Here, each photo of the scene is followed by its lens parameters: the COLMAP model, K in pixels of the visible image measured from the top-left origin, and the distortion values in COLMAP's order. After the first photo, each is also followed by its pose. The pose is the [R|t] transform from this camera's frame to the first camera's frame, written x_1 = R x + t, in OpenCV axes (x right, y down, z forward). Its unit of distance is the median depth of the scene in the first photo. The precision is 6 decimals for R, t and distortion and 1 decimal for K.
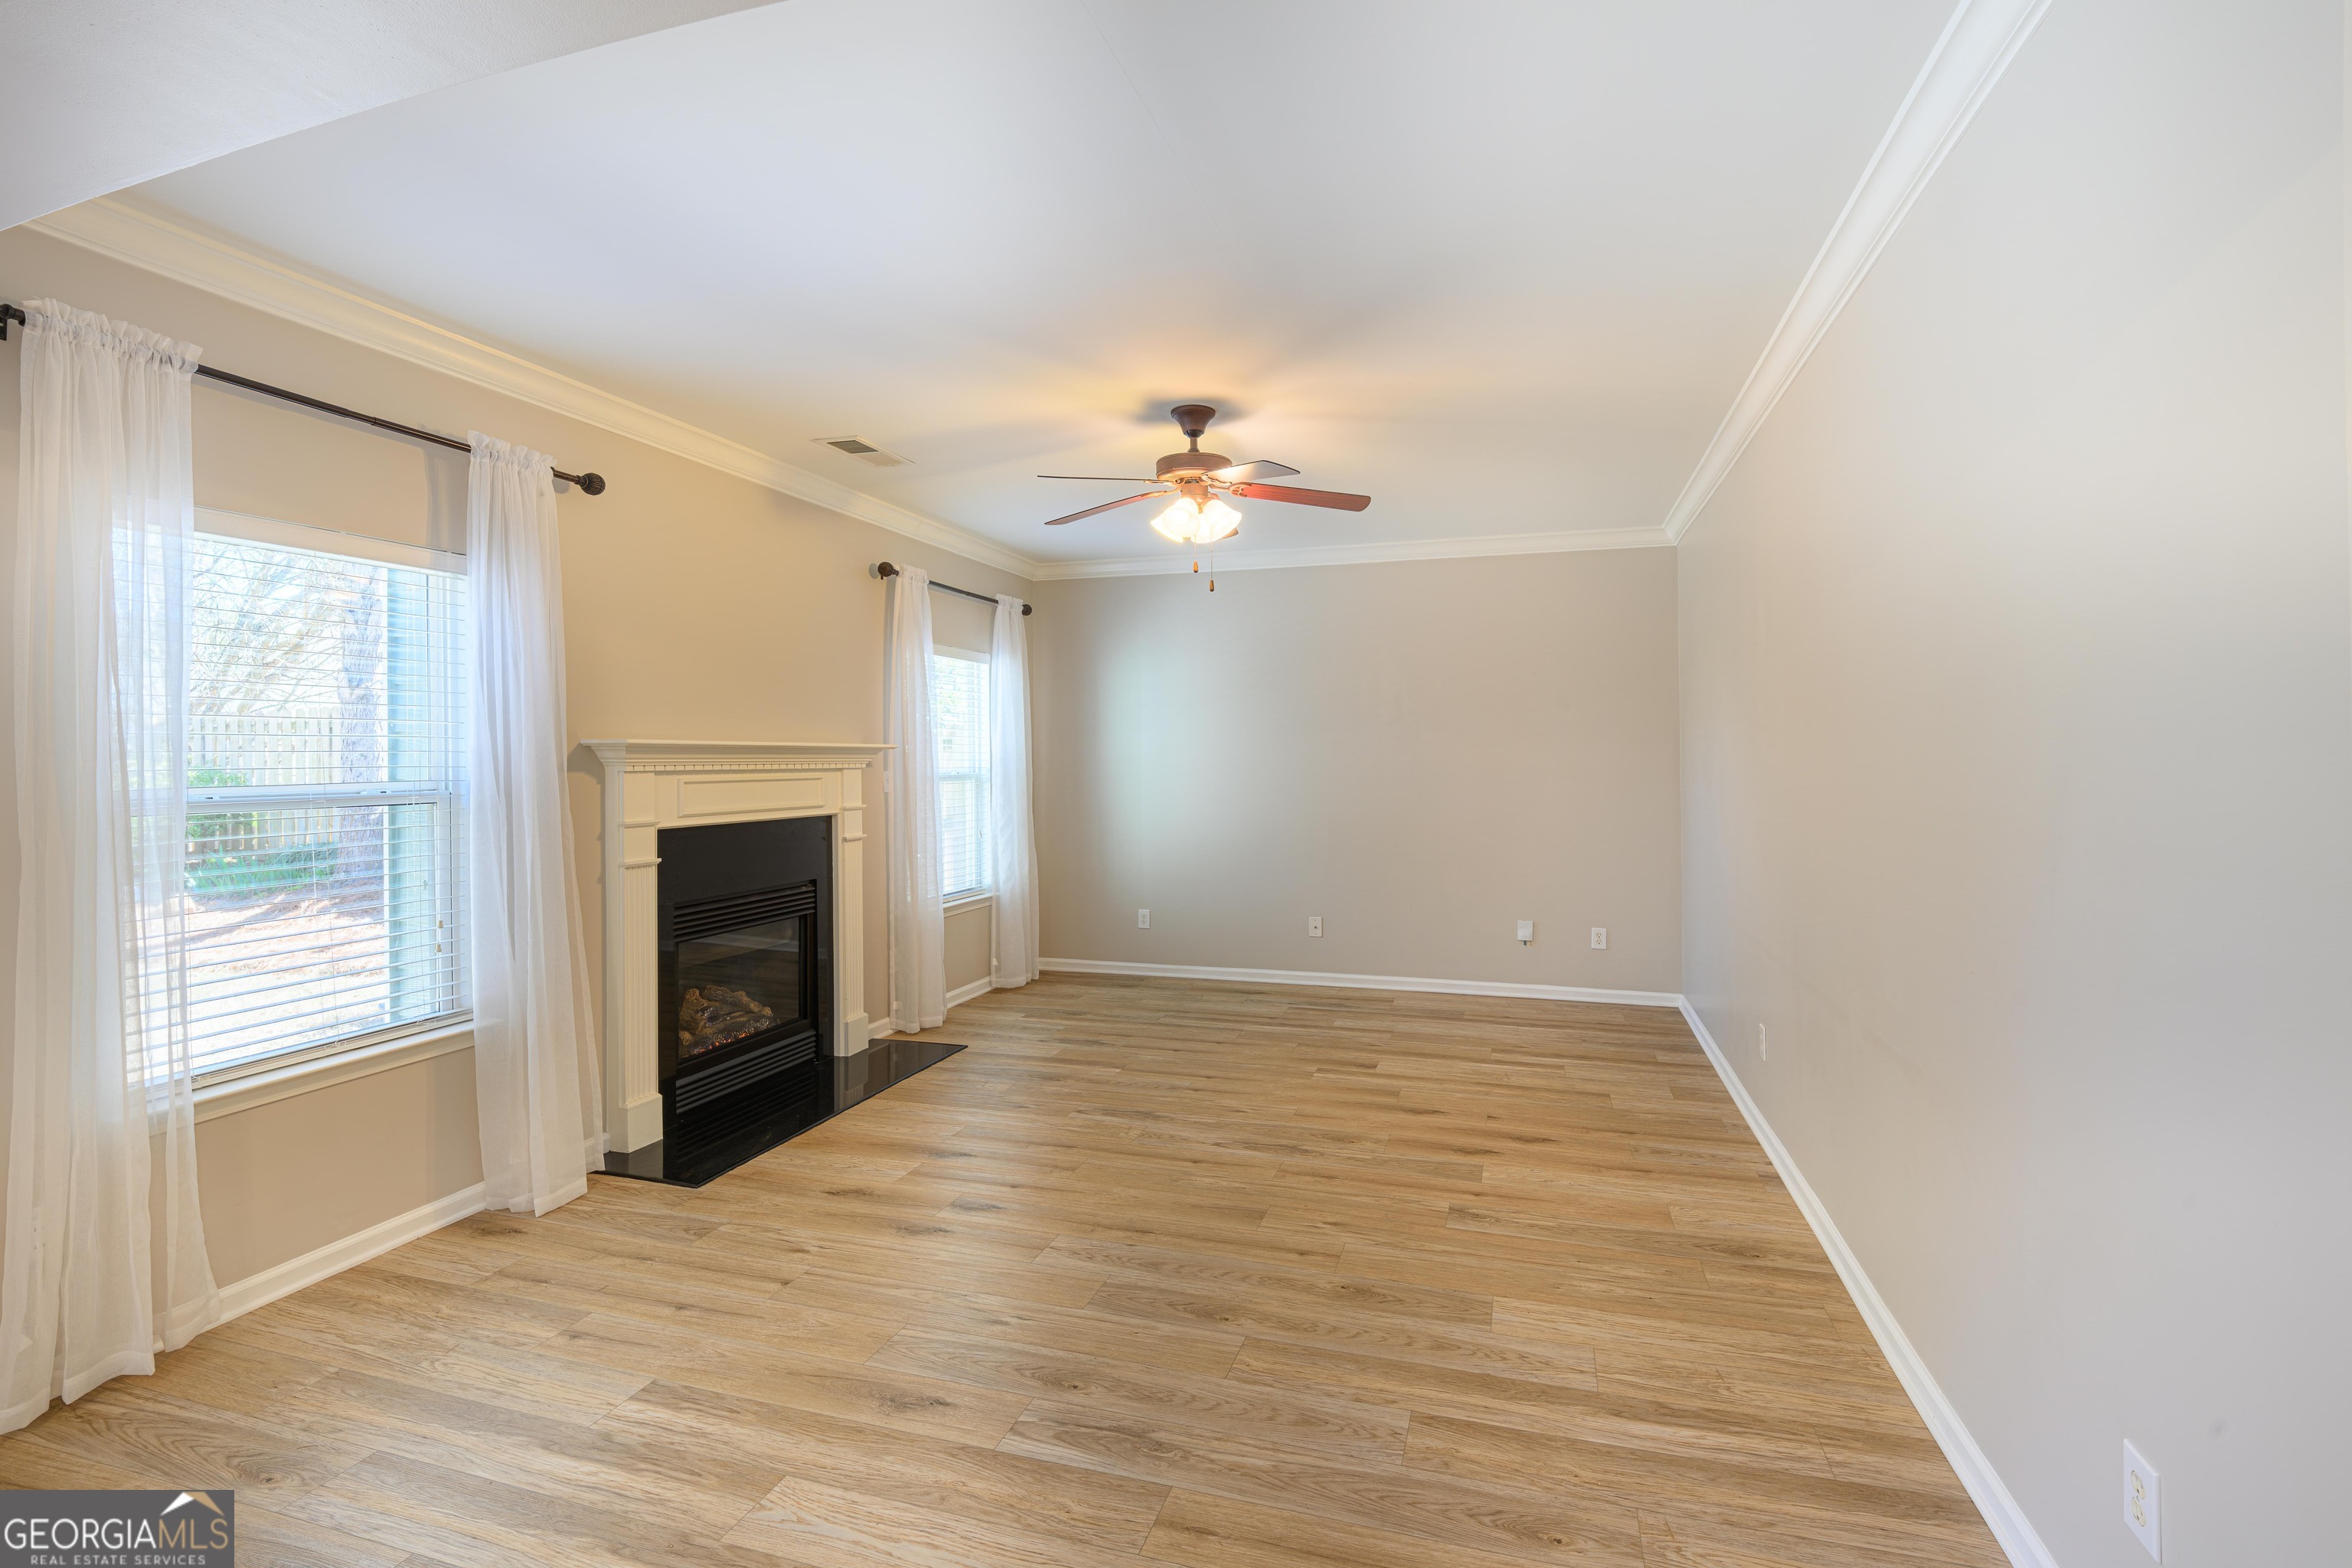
lens RADIAL K [[1017.9, 0, 1173.6], [0, 1017.9, 756.1], [0, 0, 1]] dist [-0.038448, -0.000084]
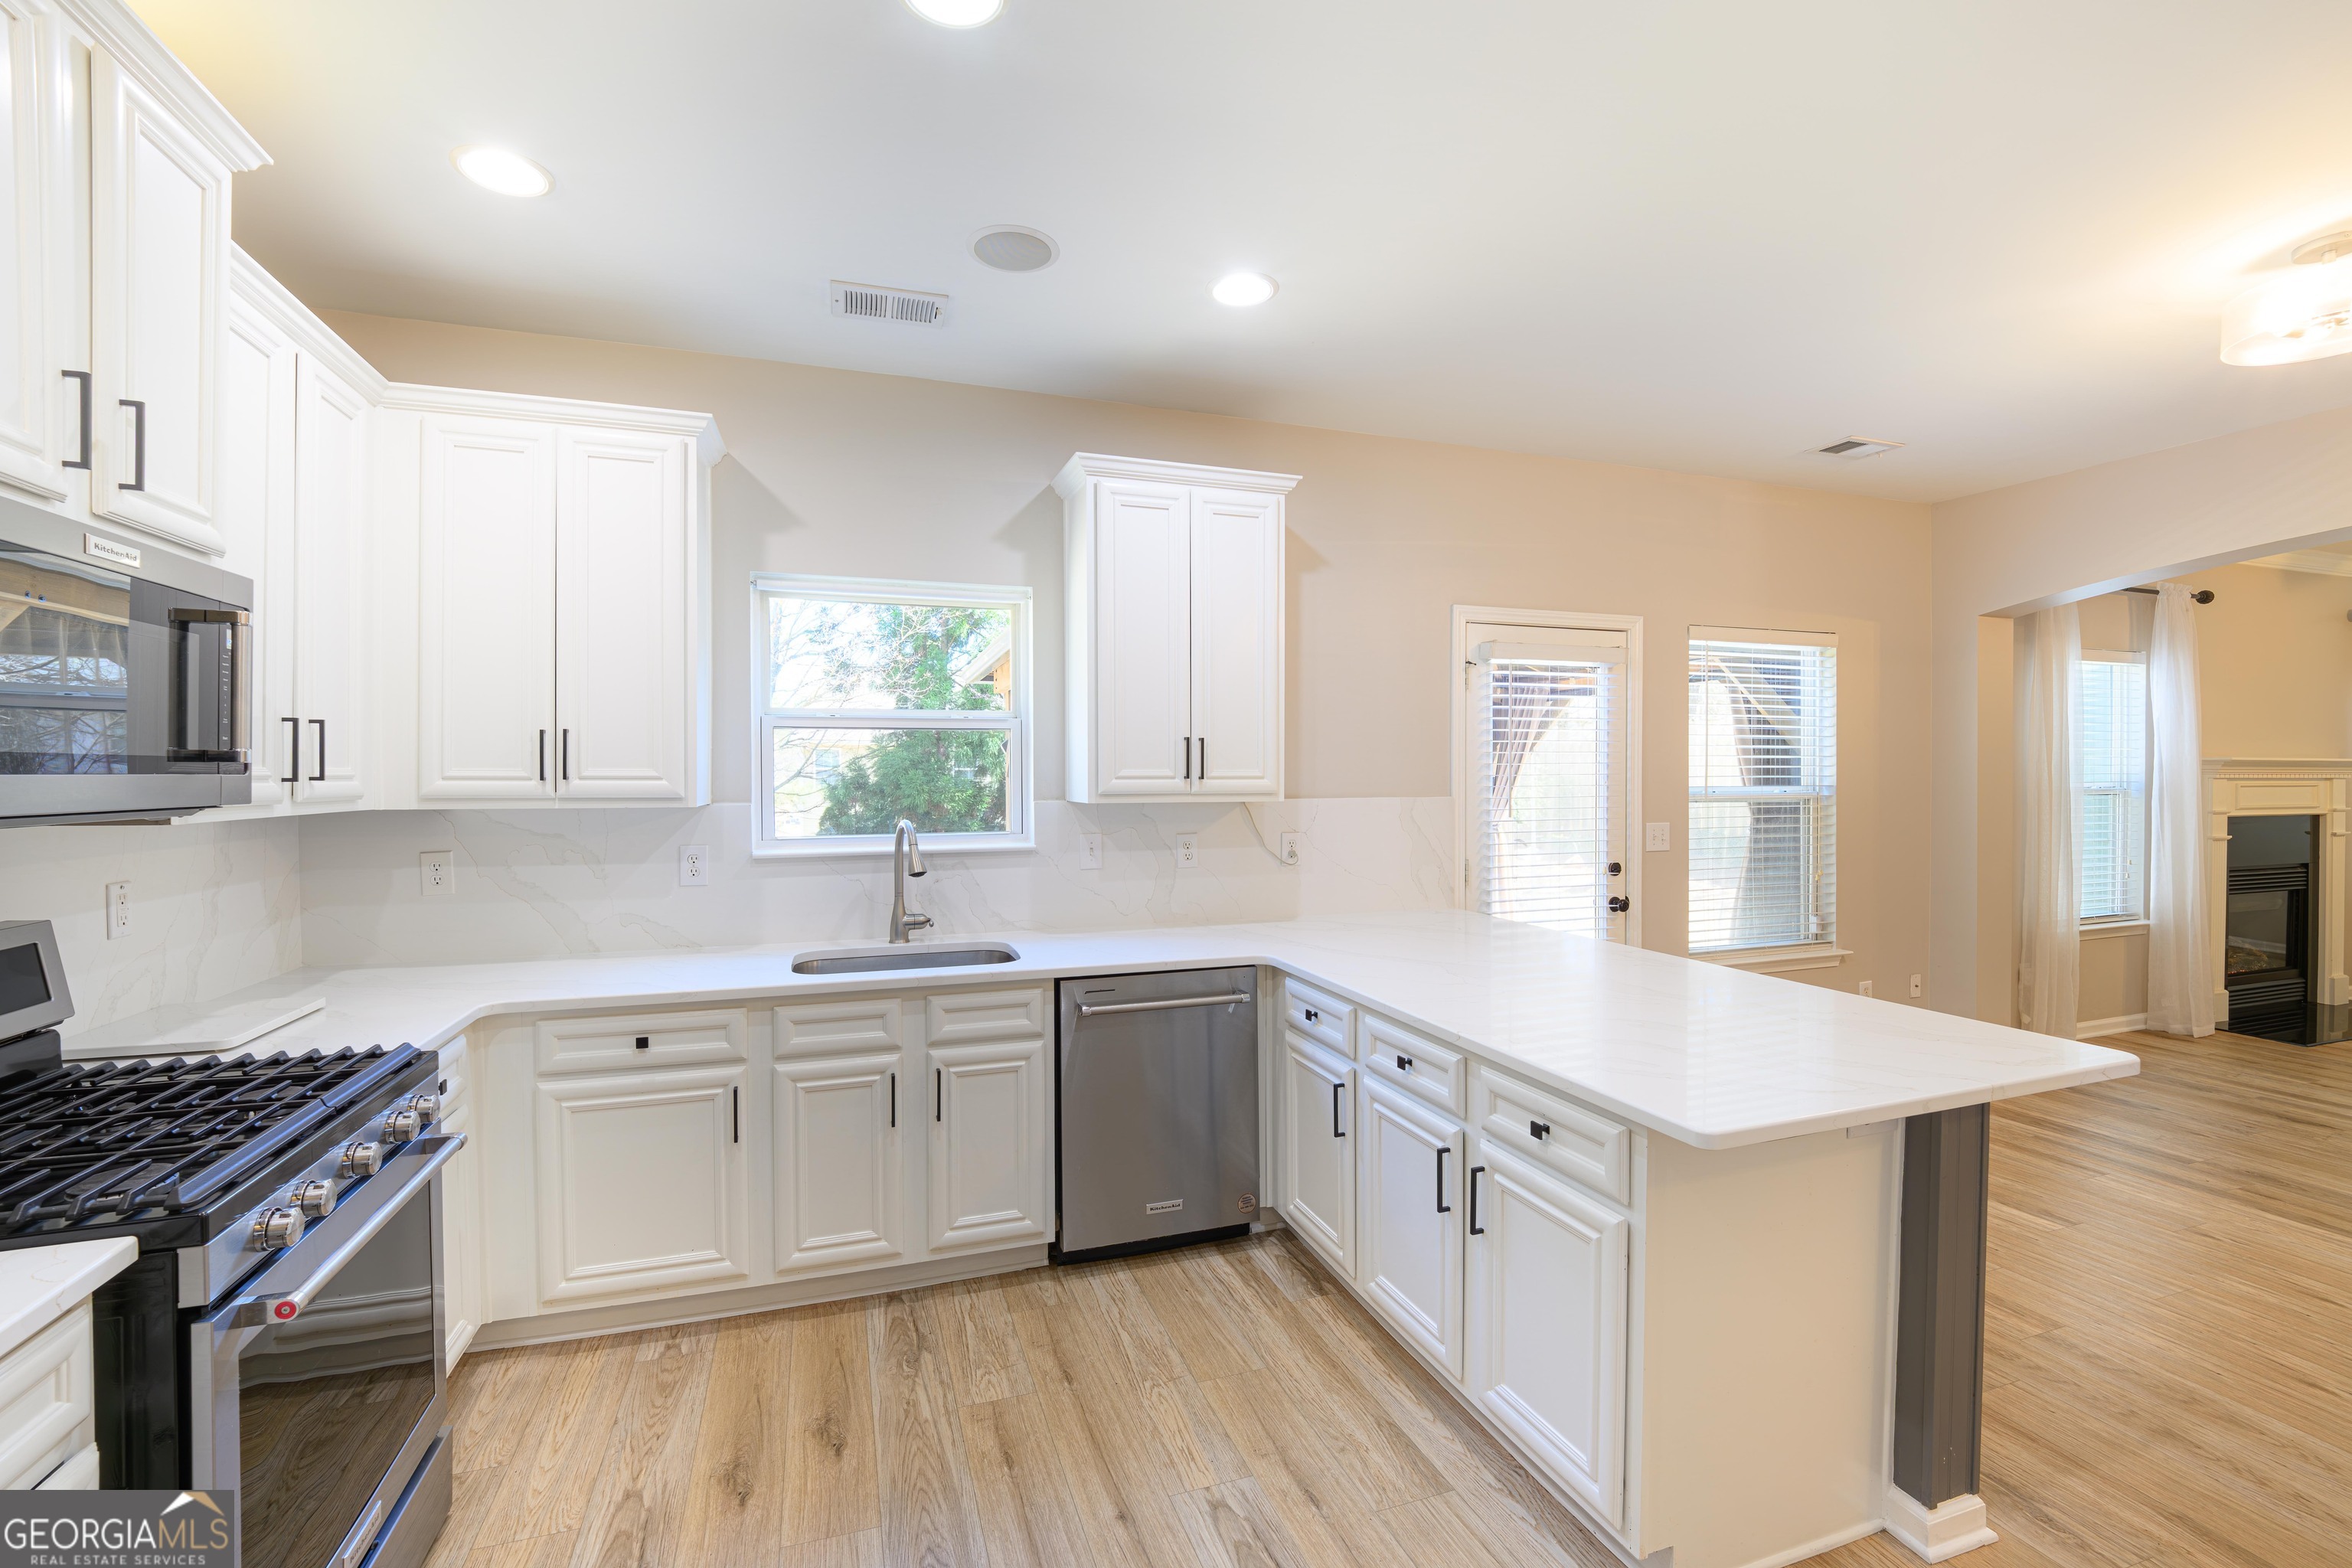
lens RADIAL K [[1003.3, 0, 1182.9], [0, 1003.3, 784.1], [0, 0, 1]] dist [-0.015961, 0.000126]
pose [[0.611379, 0.019042, -0.791109, -0.330565], [-0.002295, 0.999749, 0.022291, -0.006020], [0.791335, -0.011813, 0.611269, -1.249145]]
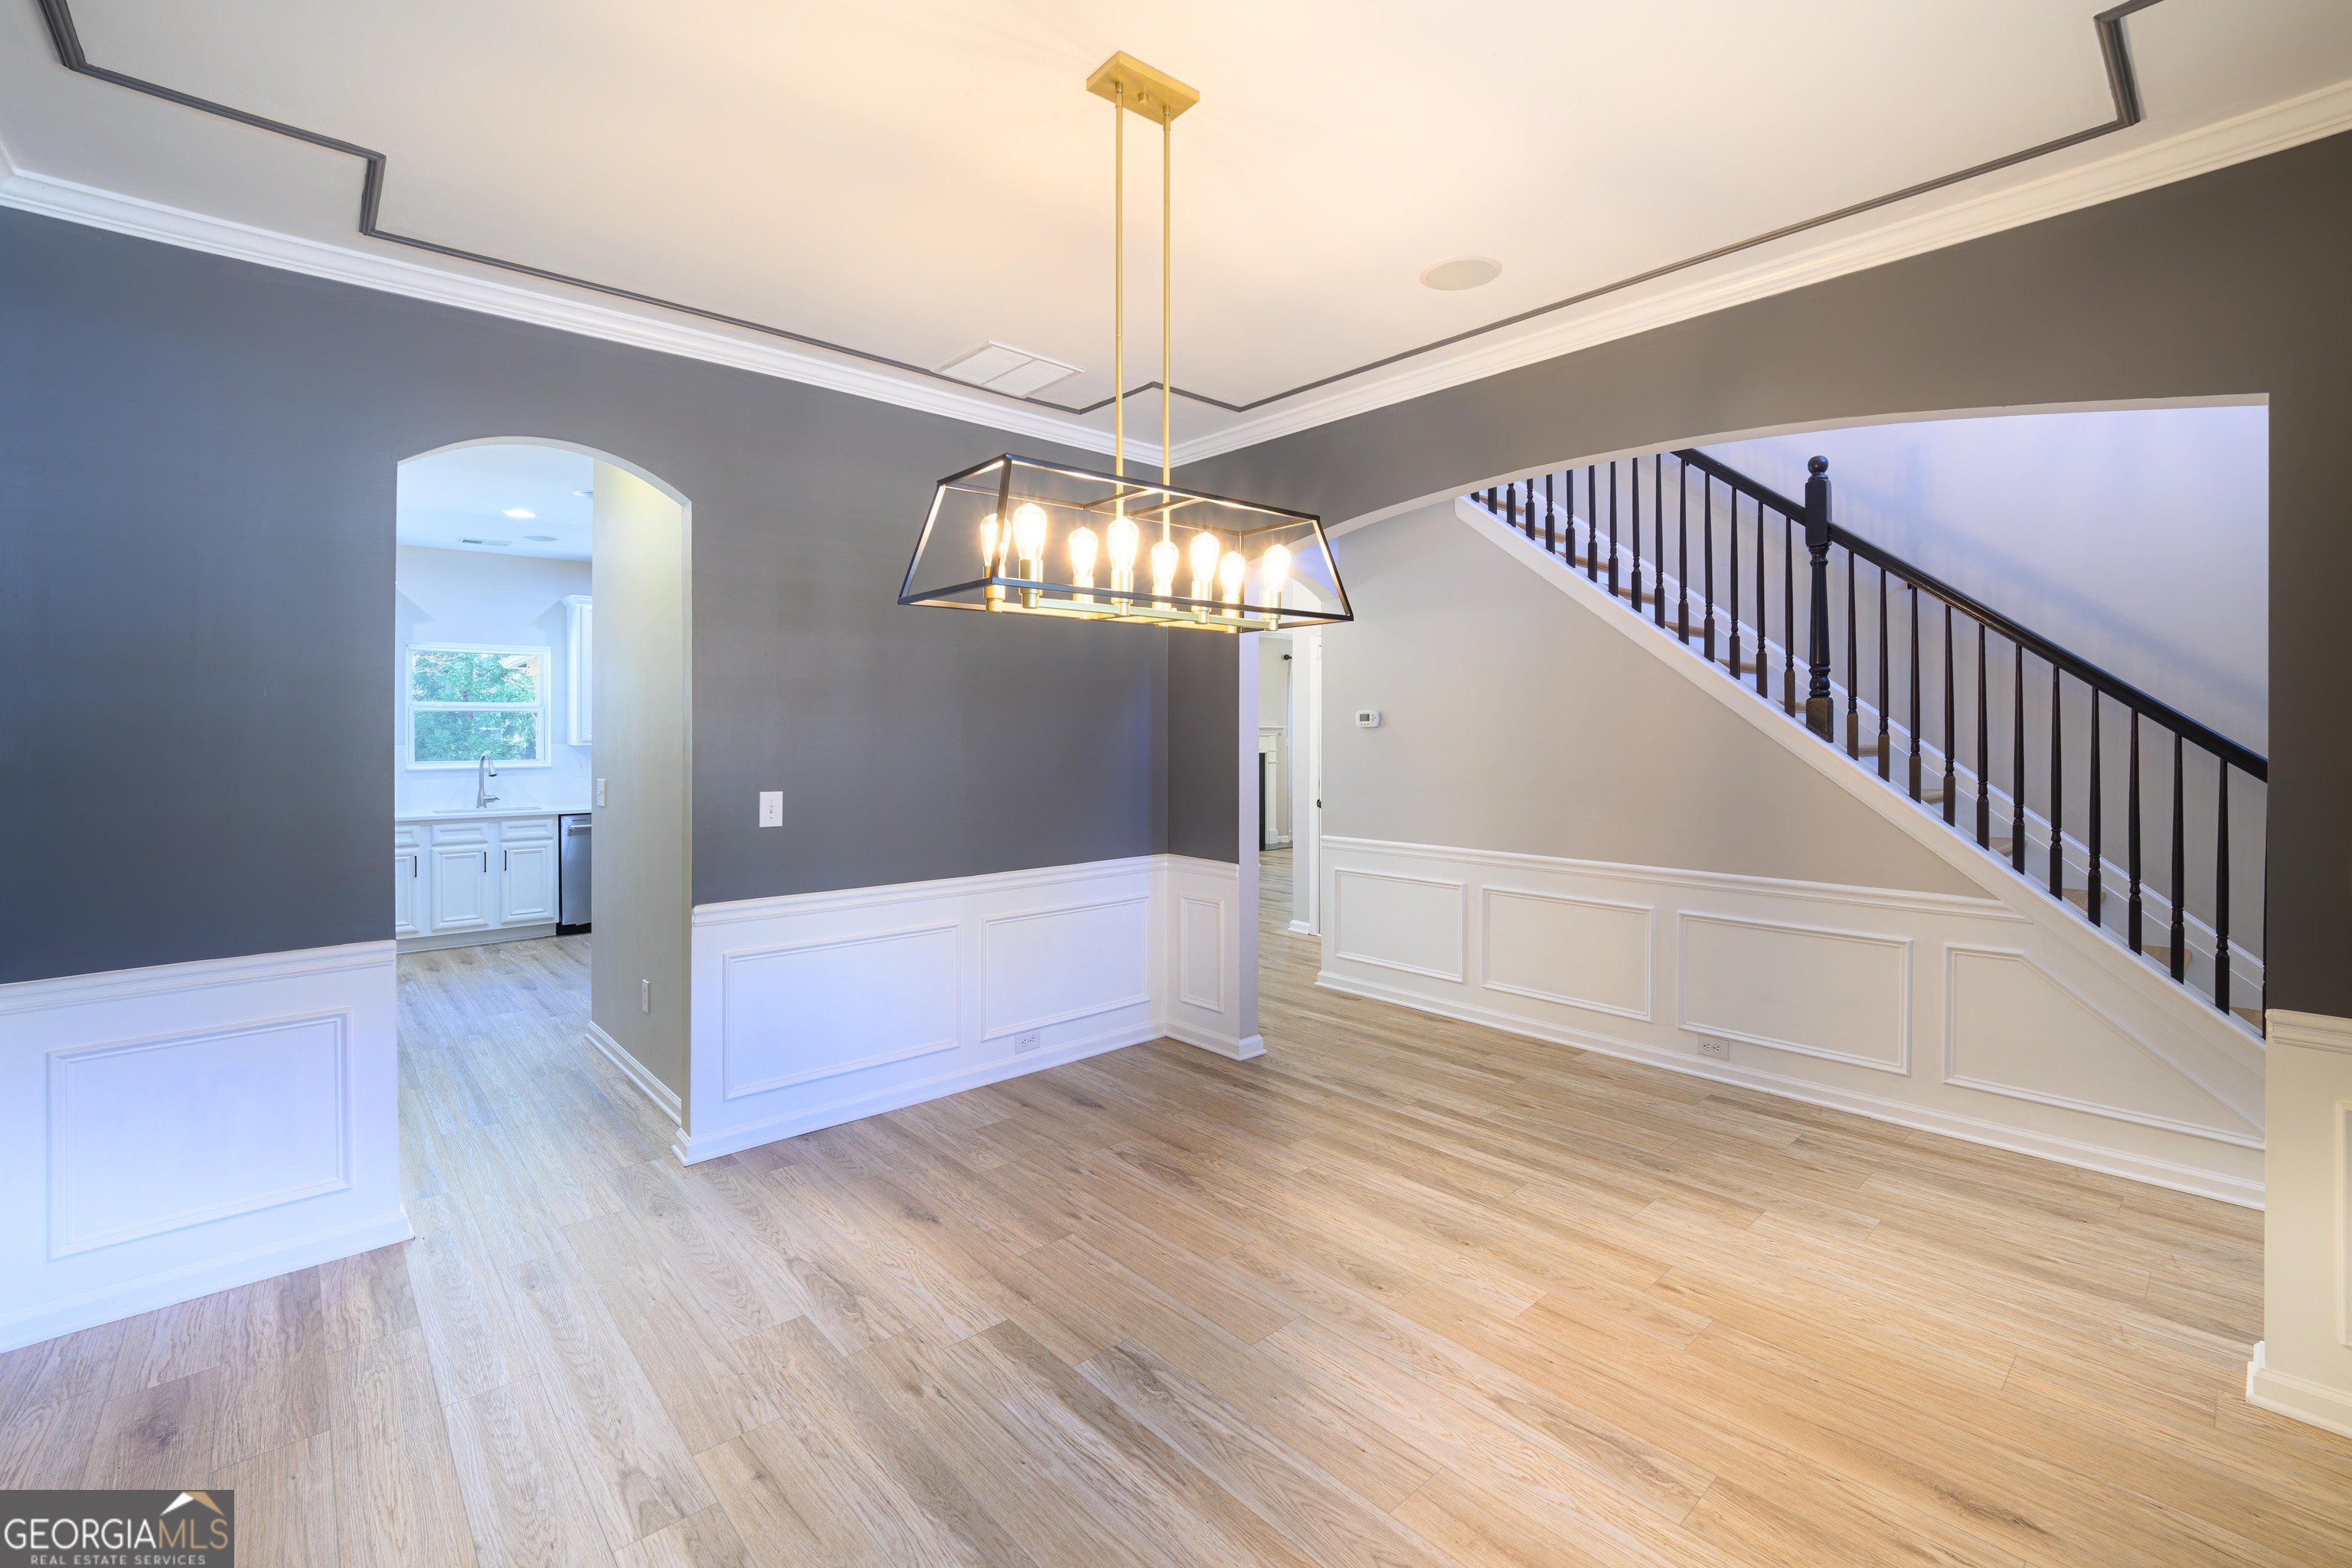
lens RADIAL K [[1053.8, 0, 1174.4], [0, 1053.8, 727.0], [0, 0, 1]] dist [-0.002128, -0.000646]
pose [[0.856941, 0.005939, -0.515381, 1.094205], [-0.003897, 0.999980, 0.005044, -0.021671], [0.515400, -0.002314, 0.856947, -2.001629]]
